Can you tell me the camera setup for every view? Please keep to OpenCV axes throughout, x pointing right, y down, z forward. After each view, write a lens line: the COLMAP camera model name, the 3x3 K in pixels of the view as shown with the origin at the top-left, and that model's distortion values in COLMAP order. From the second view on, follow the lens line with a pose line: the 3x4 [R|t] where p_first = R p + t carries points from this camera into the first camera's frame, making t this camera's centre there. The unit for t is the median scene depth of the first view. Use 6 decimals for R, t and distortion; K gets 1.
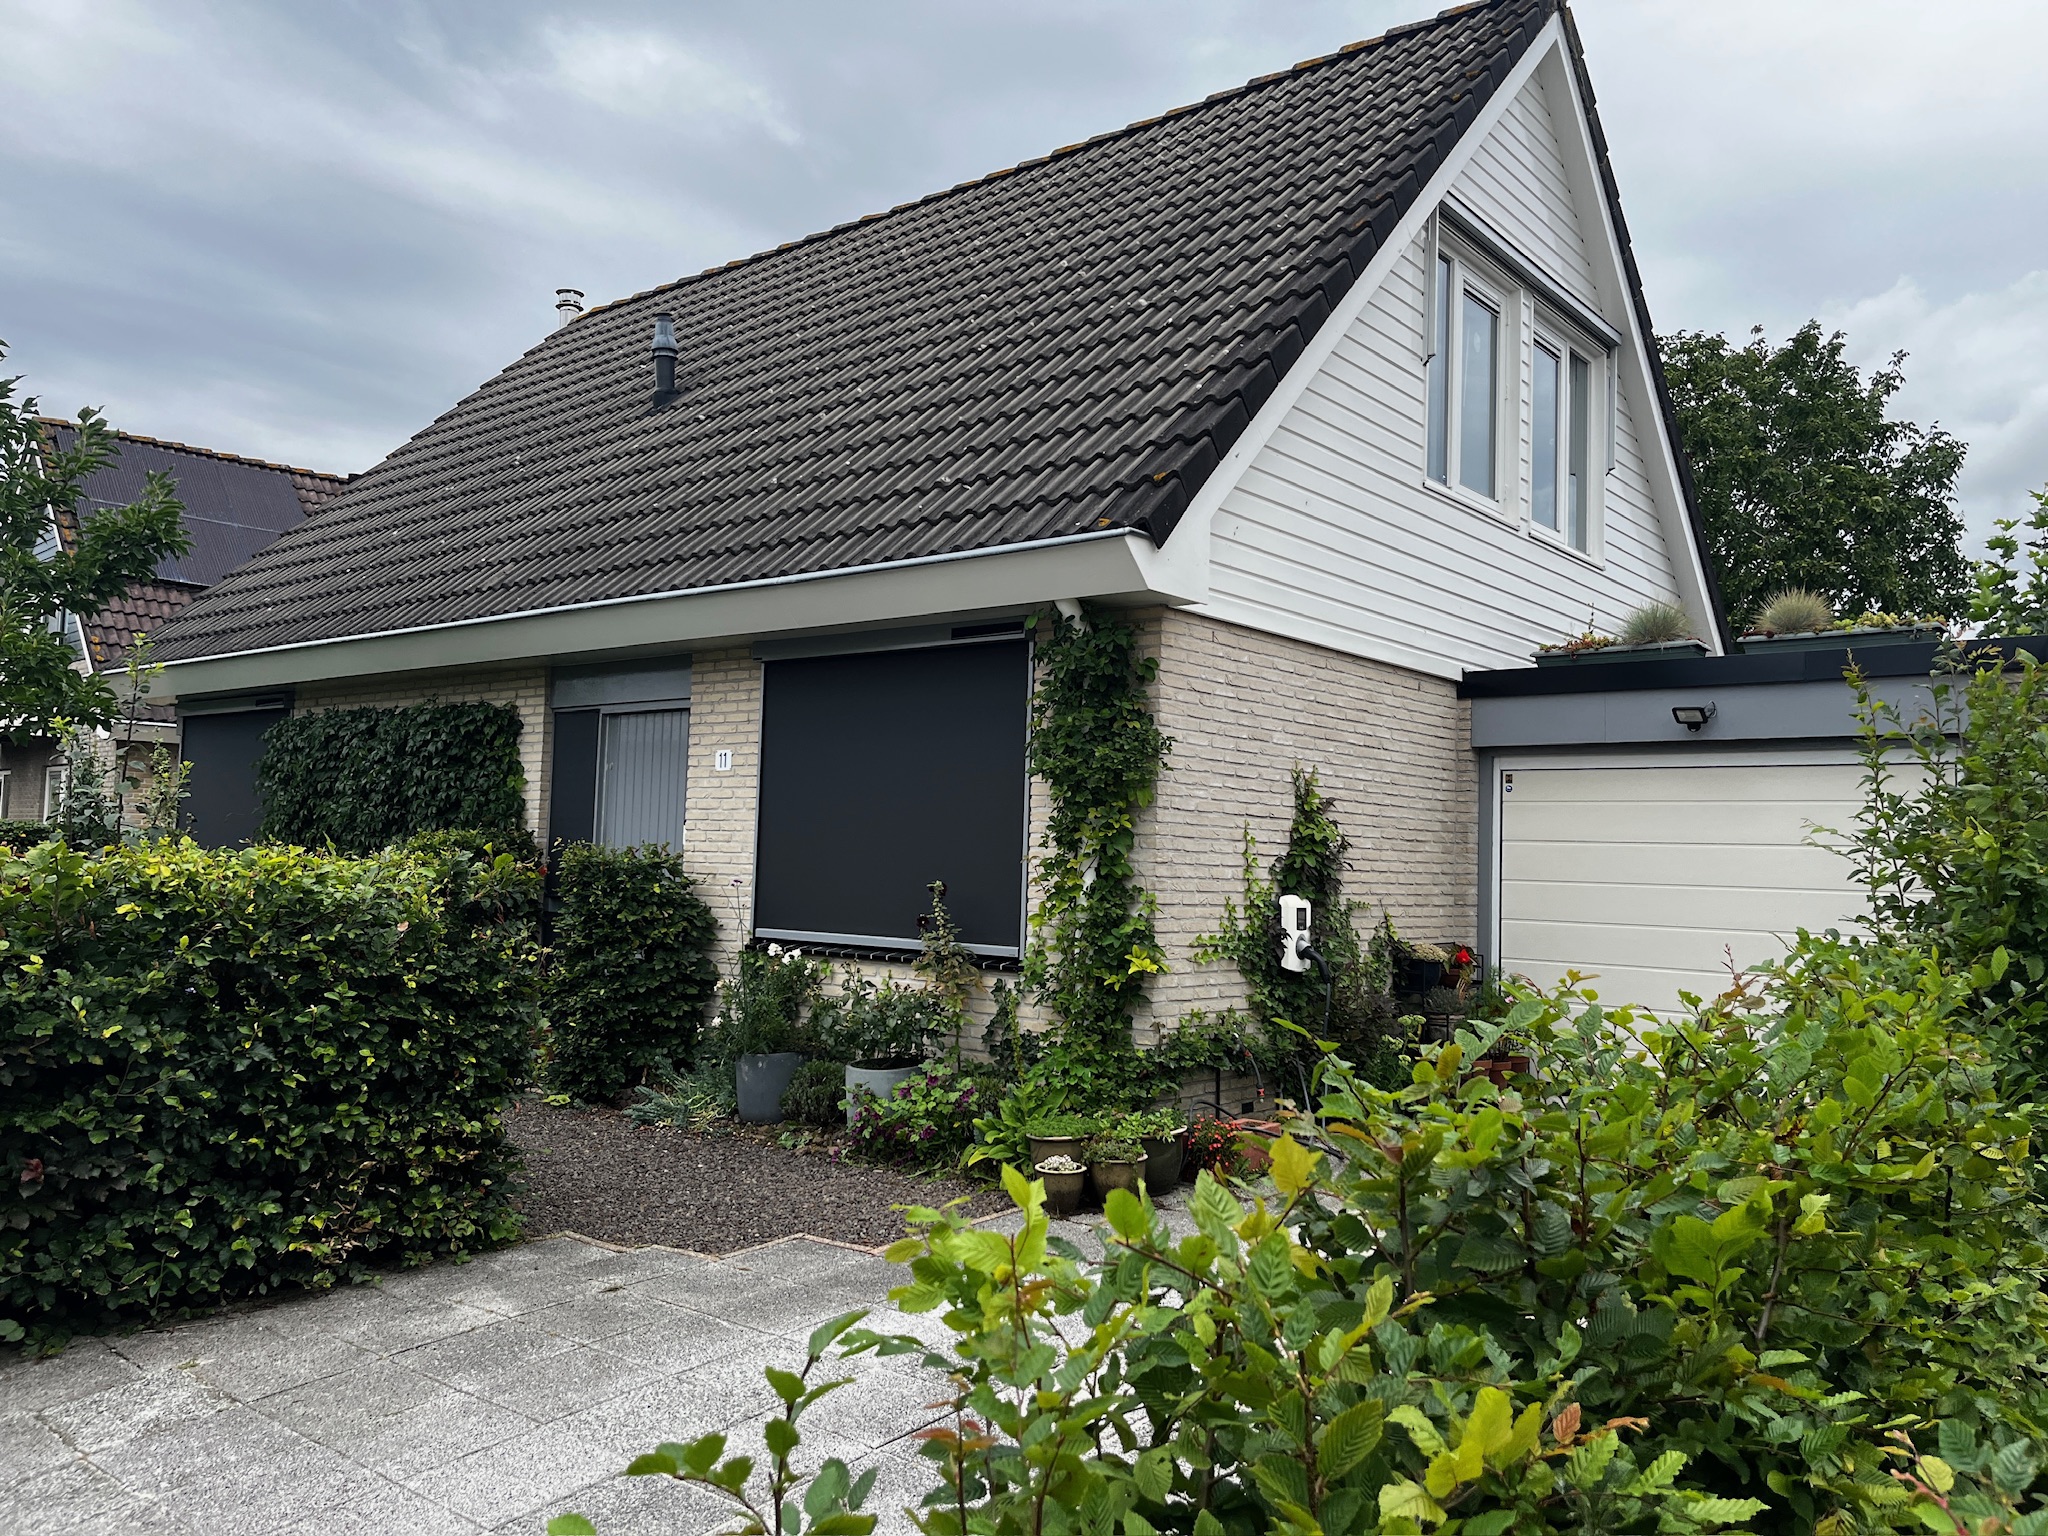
lens RADIAL K [[1534.8, 0, 1063.8], [0, 1534.8, 740.7], [0, 0, 1]] dist [0.058190, -0.065718]
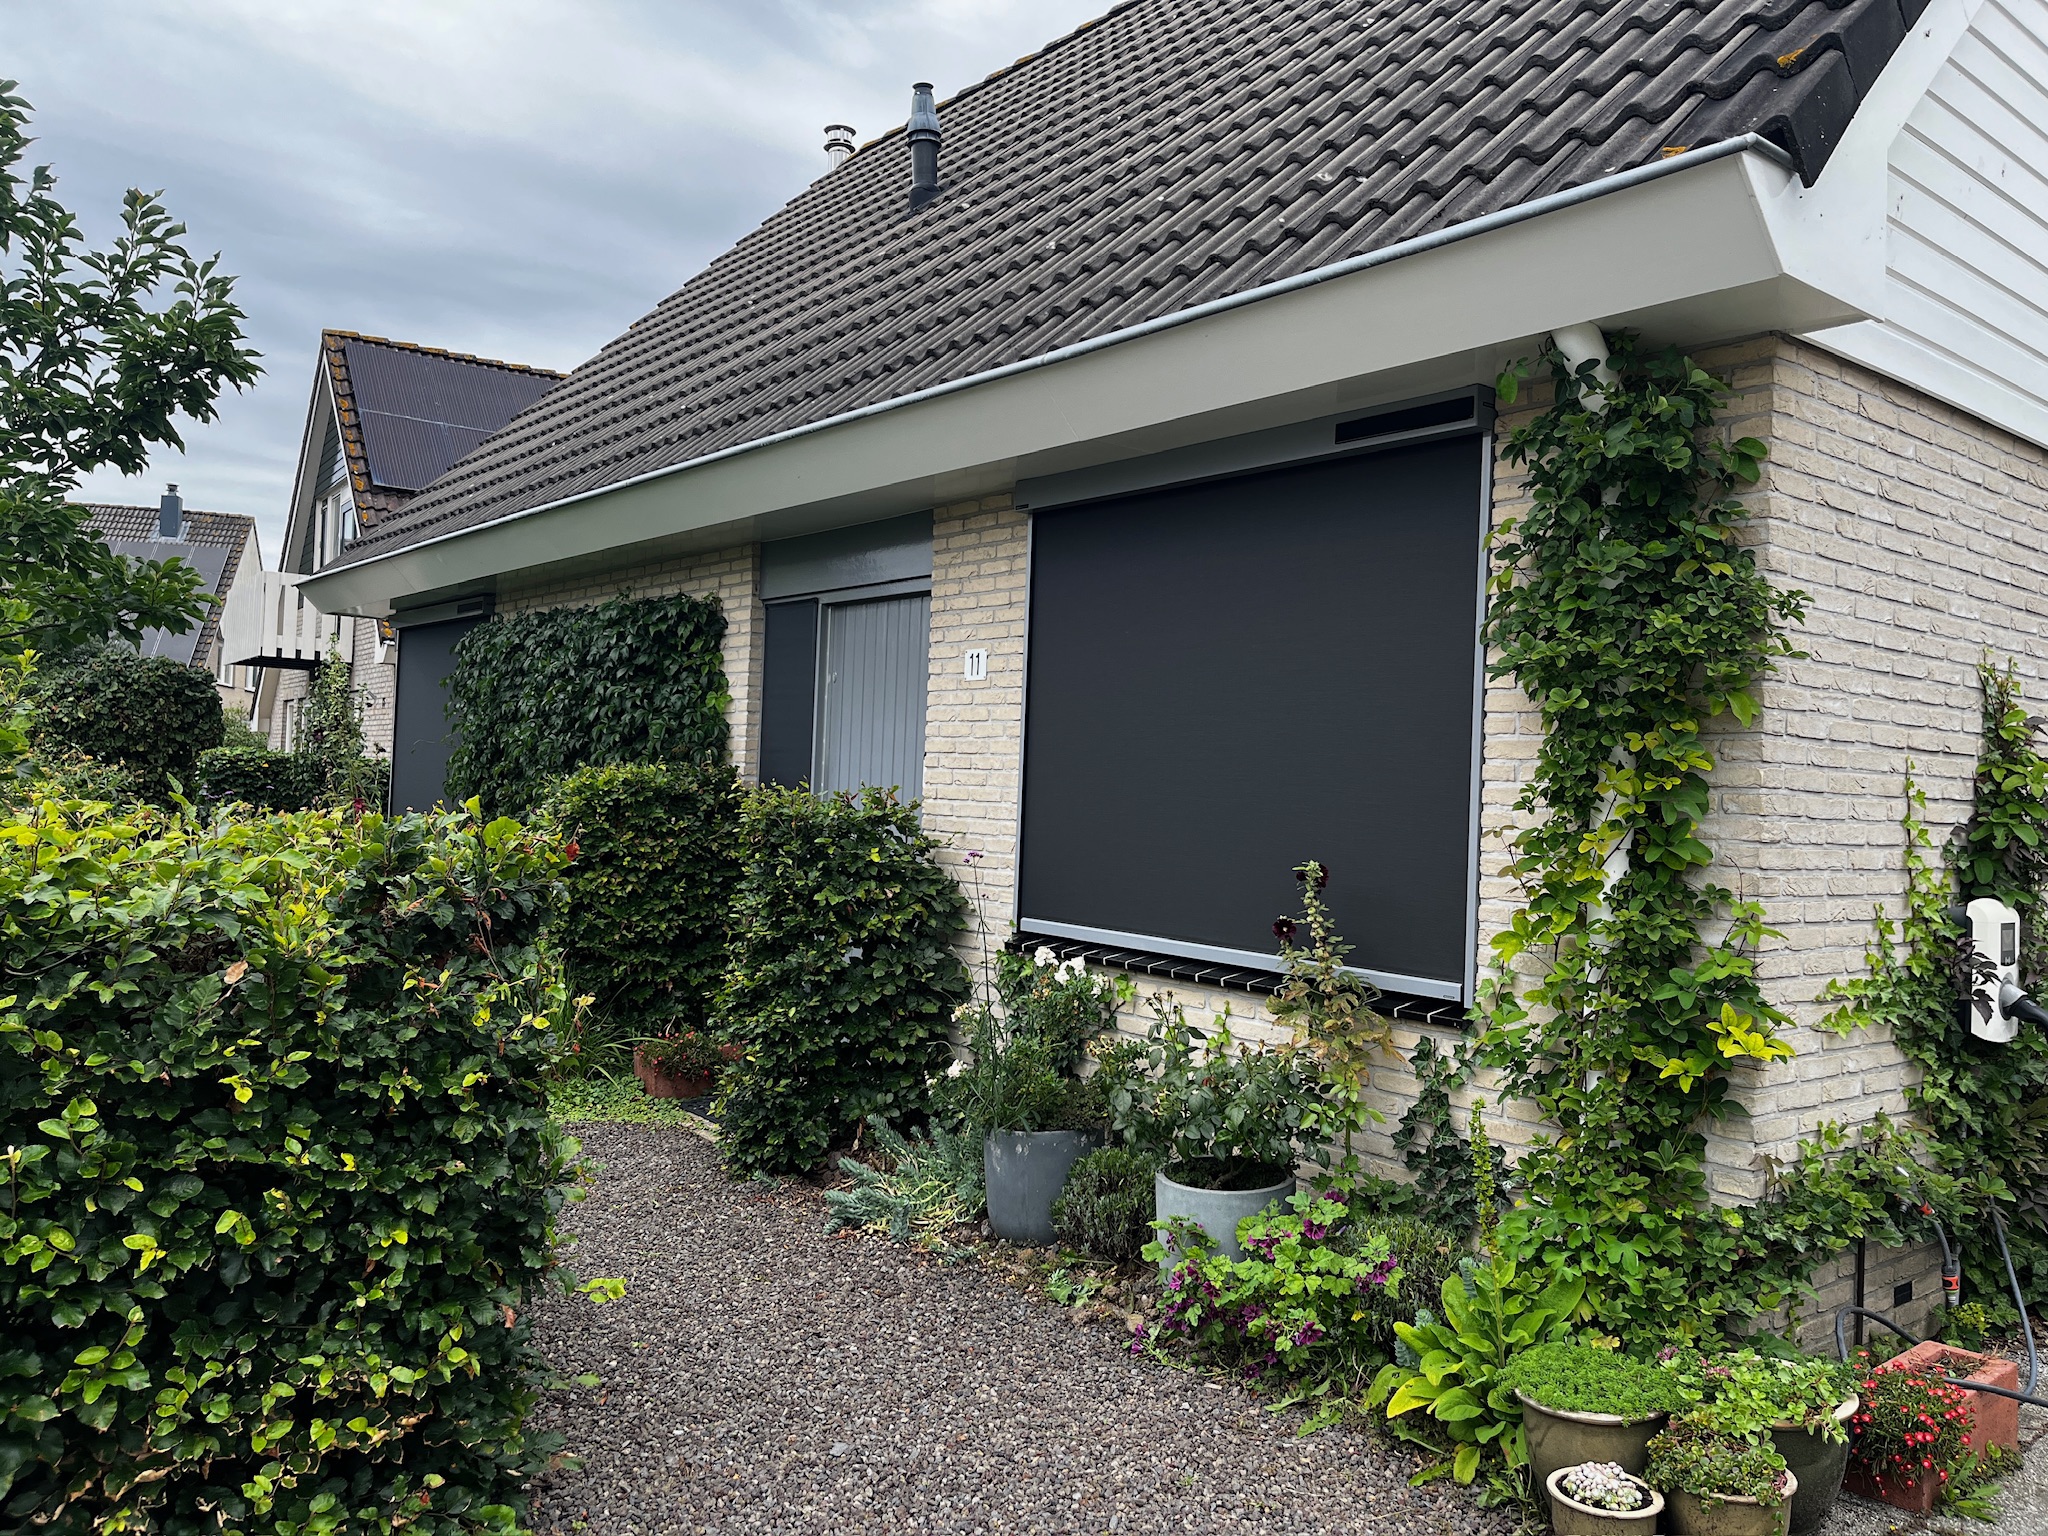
lens RADIAL K [[1534.8, 0, 1018.1], [0, 1534.8, 766.9], [0, 0, 1]] dist [0.058190, -0.065718]
pose [[0.972196, 0.006312, -0.234083, -0.054330], [0.007890, 0.998186, 0.059681, 0.020620], [0.234035, -0.059869, 0.970383, 0.414341]]
